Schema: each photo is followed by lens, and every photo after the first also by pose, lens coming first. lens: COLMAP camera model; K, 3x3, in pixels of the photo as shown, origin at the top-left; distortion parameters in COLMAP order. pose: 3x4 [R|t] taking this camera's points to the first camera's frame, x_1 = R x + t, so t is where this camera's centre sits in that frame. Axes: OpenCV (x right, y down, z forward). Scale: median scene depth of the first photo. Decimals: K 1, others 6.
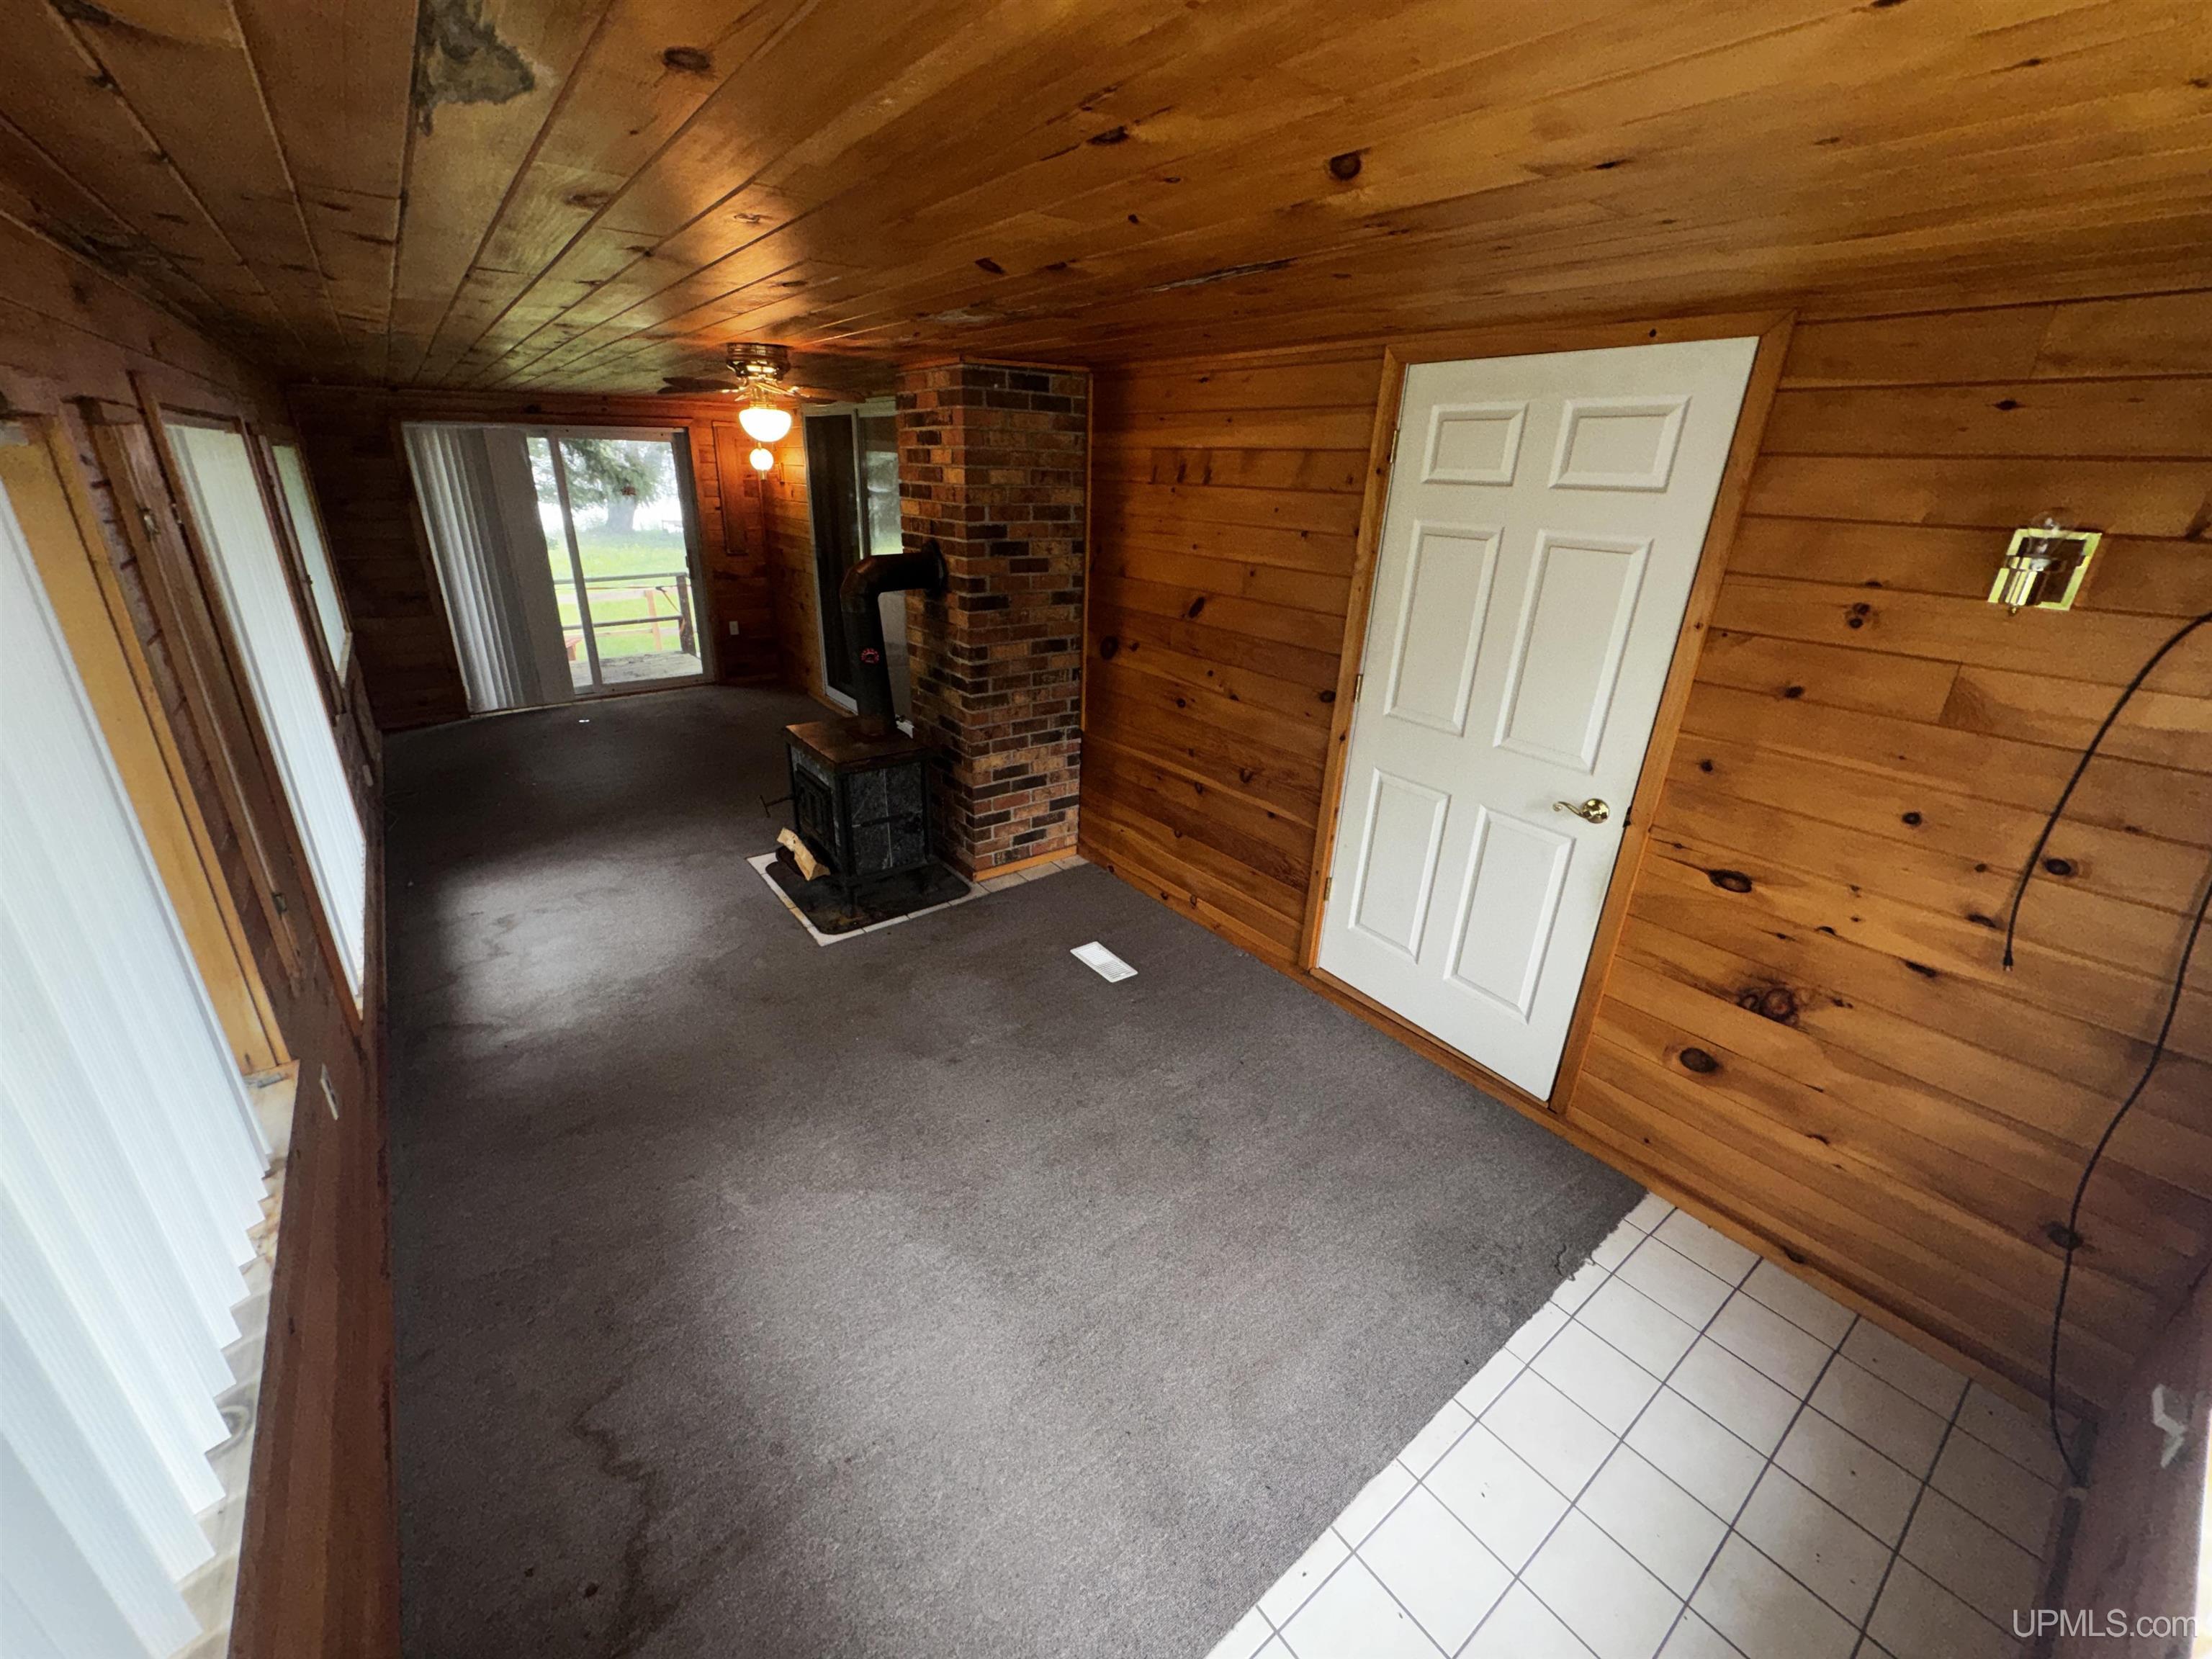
lens RADIAL K [[879.5, 0, 1096.5], [0, 879.5, 820.2], [0, 0, 1]] dist [-0.004150, 0.000256]
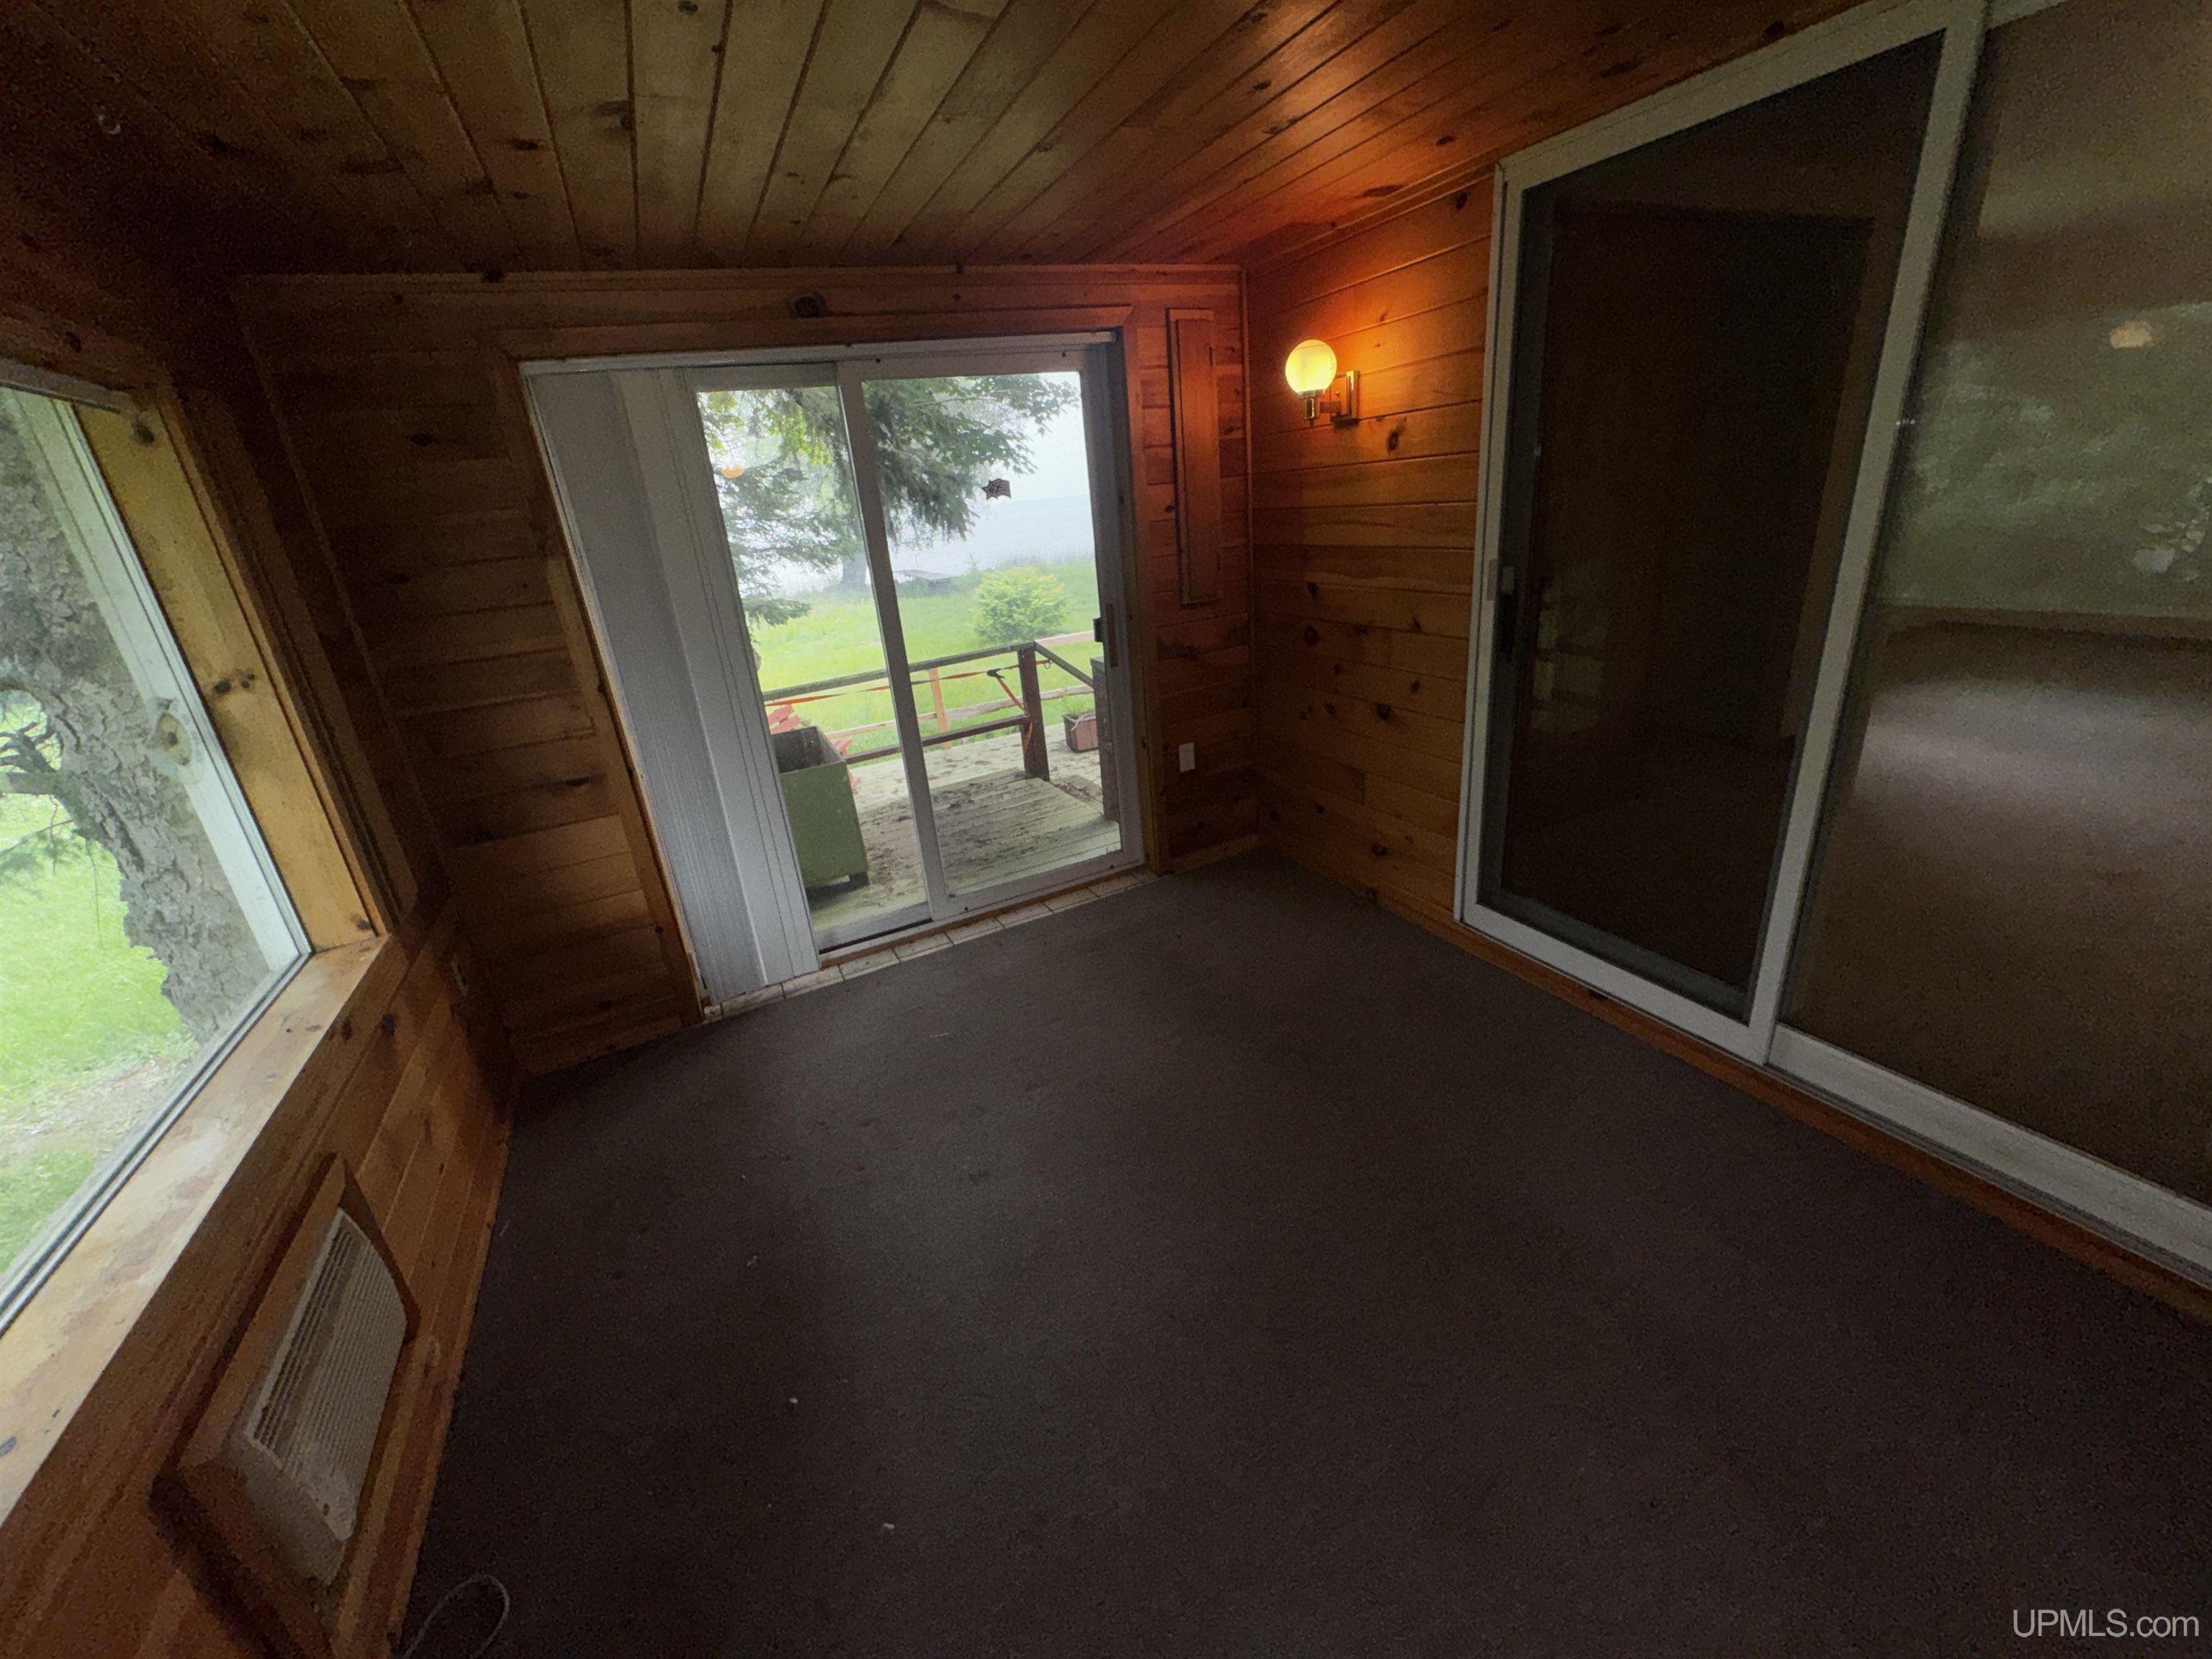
lens RADIAL K [[879.5, 0, 1090.6], [0, 879.5, 824.3], [0, 0, 1]] dist [-0.004150, 0.000256]
pose [[0.973800, -0.045701, -0.222766, -0.682314], [0.043065, 0.998933, -0.016676, -0.336140], [0.223290, 0.006646, 0.974729, 0.993414]]
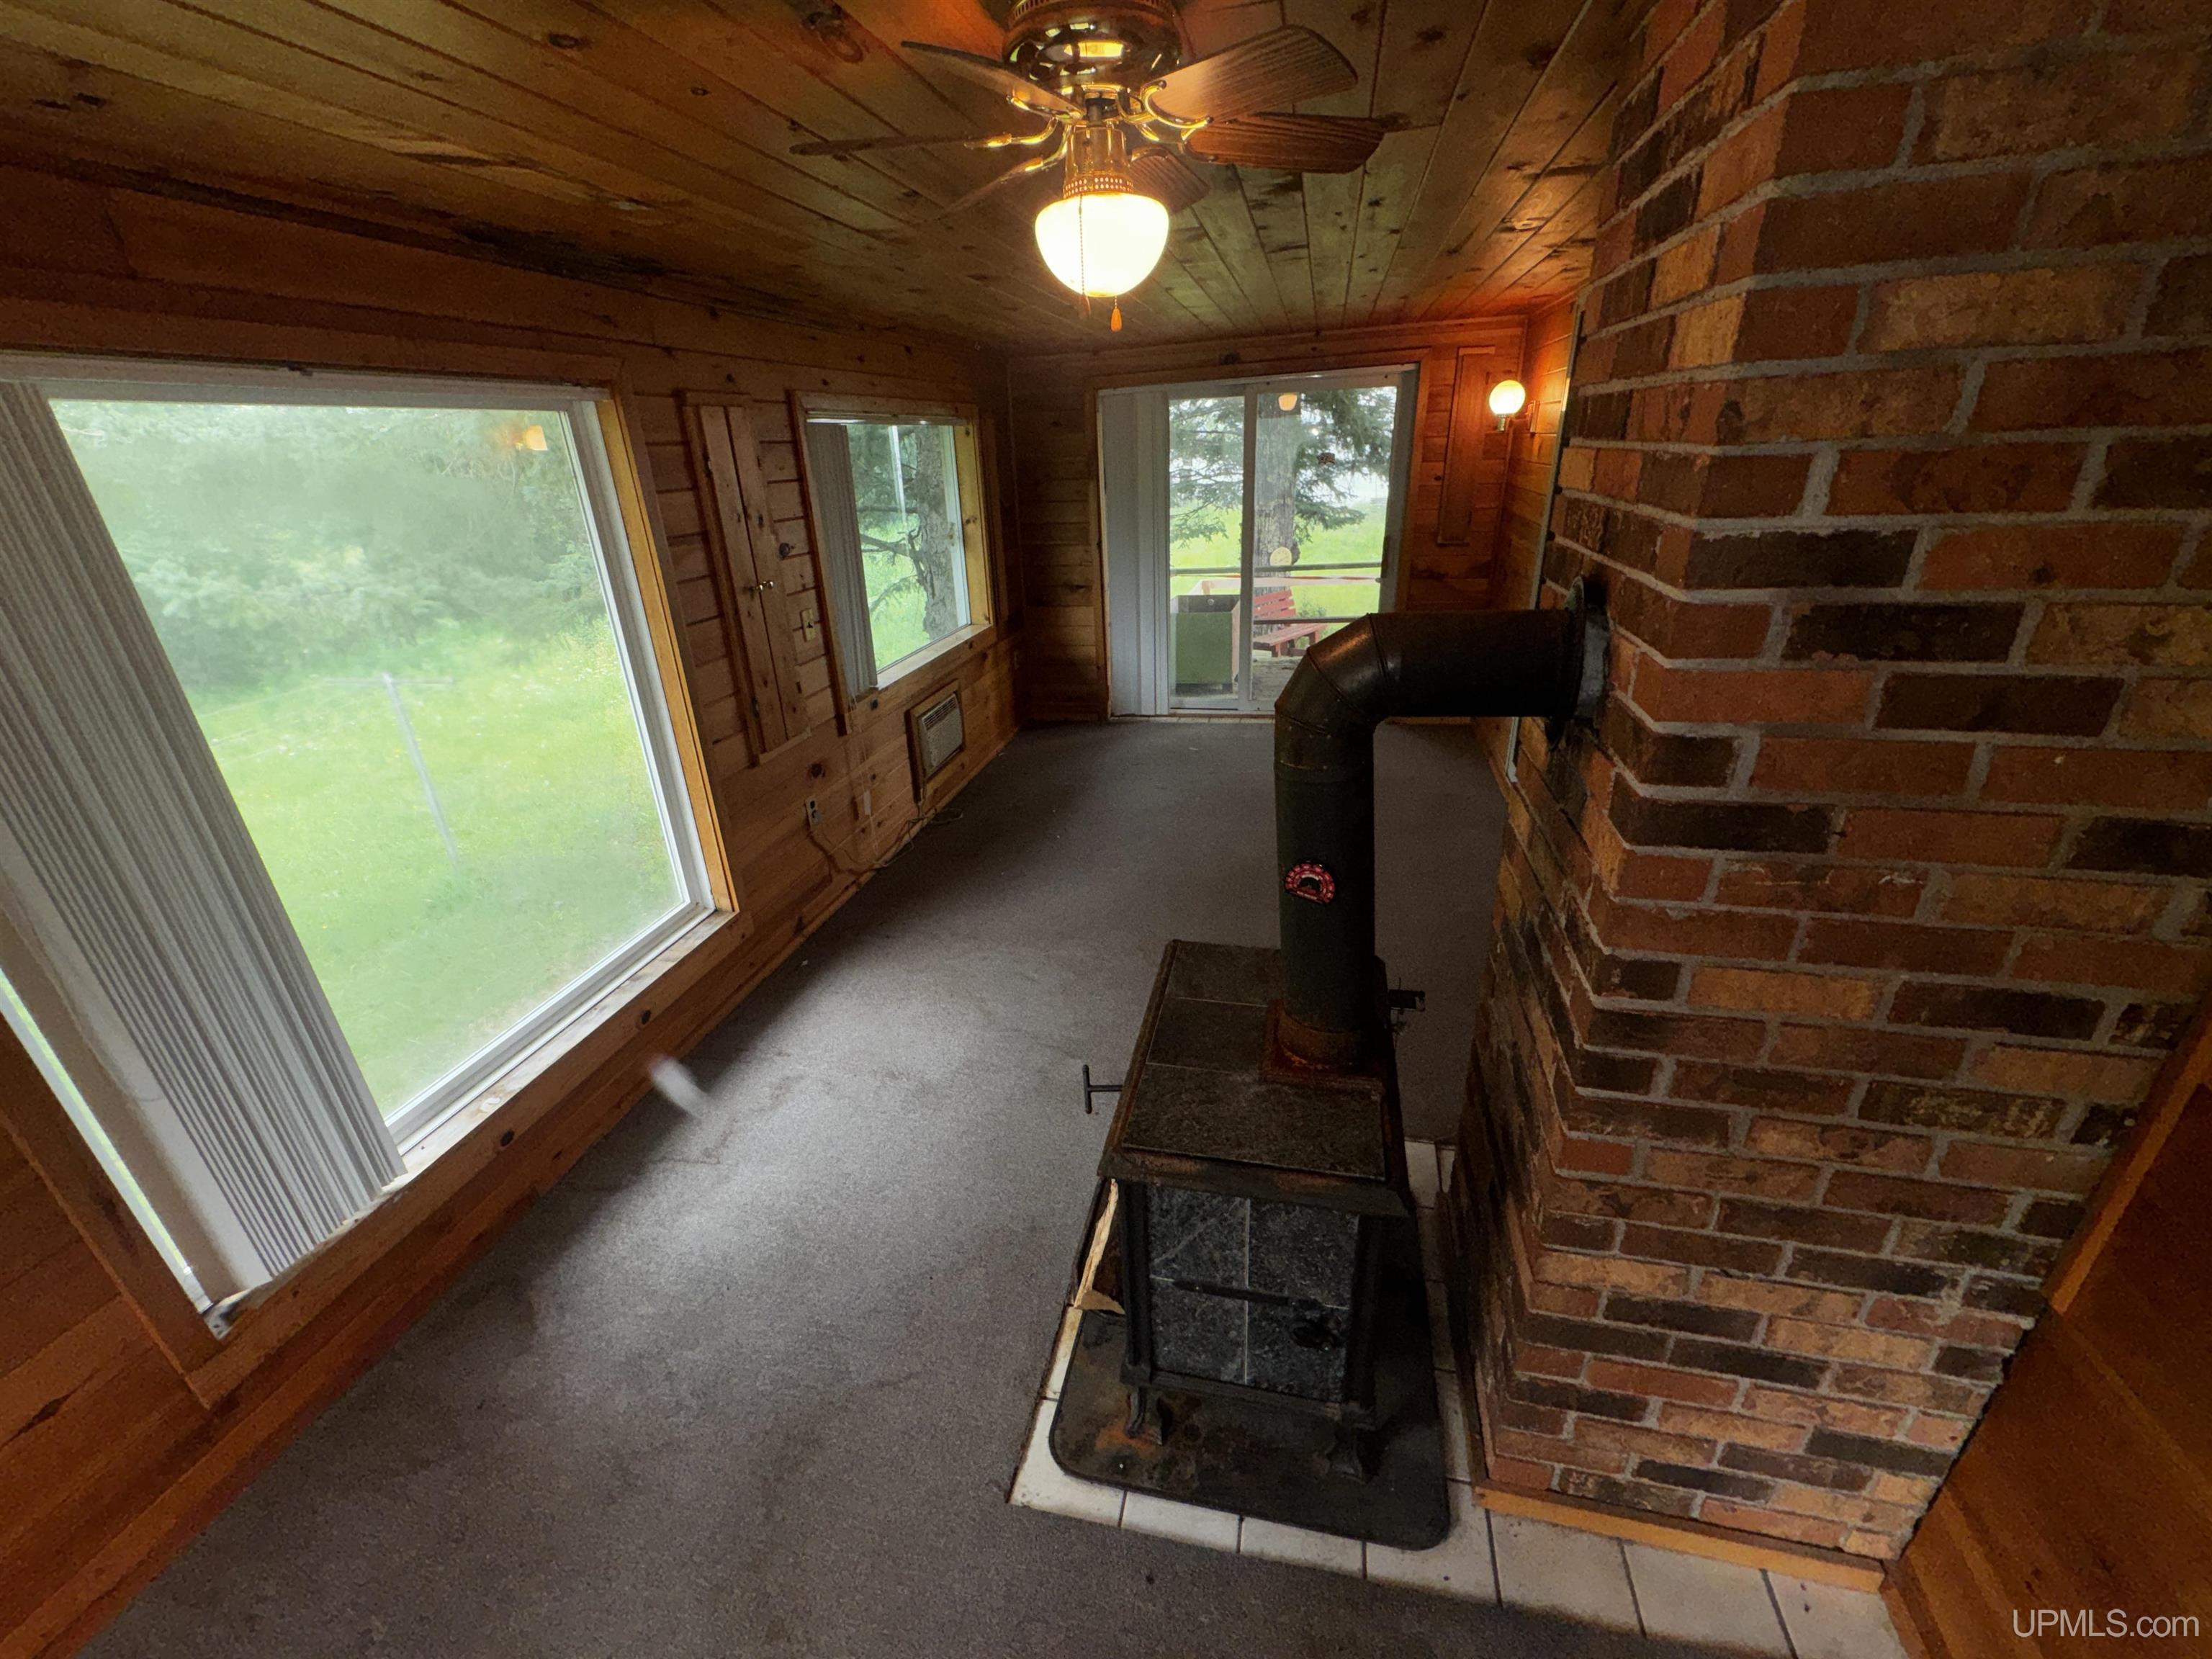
lens RADIAL K [[879.5, 0, 1097.1], [0, 879.5, 827.9], [0, 0, 1]] dist [-0.004150, 0.000256]
pose [[0.637434, 0.257606, -0.726166, -0.048685], [-0.227888, 0.963322, 0.141695, -0.226705], [0.736033, 0.075163, 0.672759, 0.642283]]
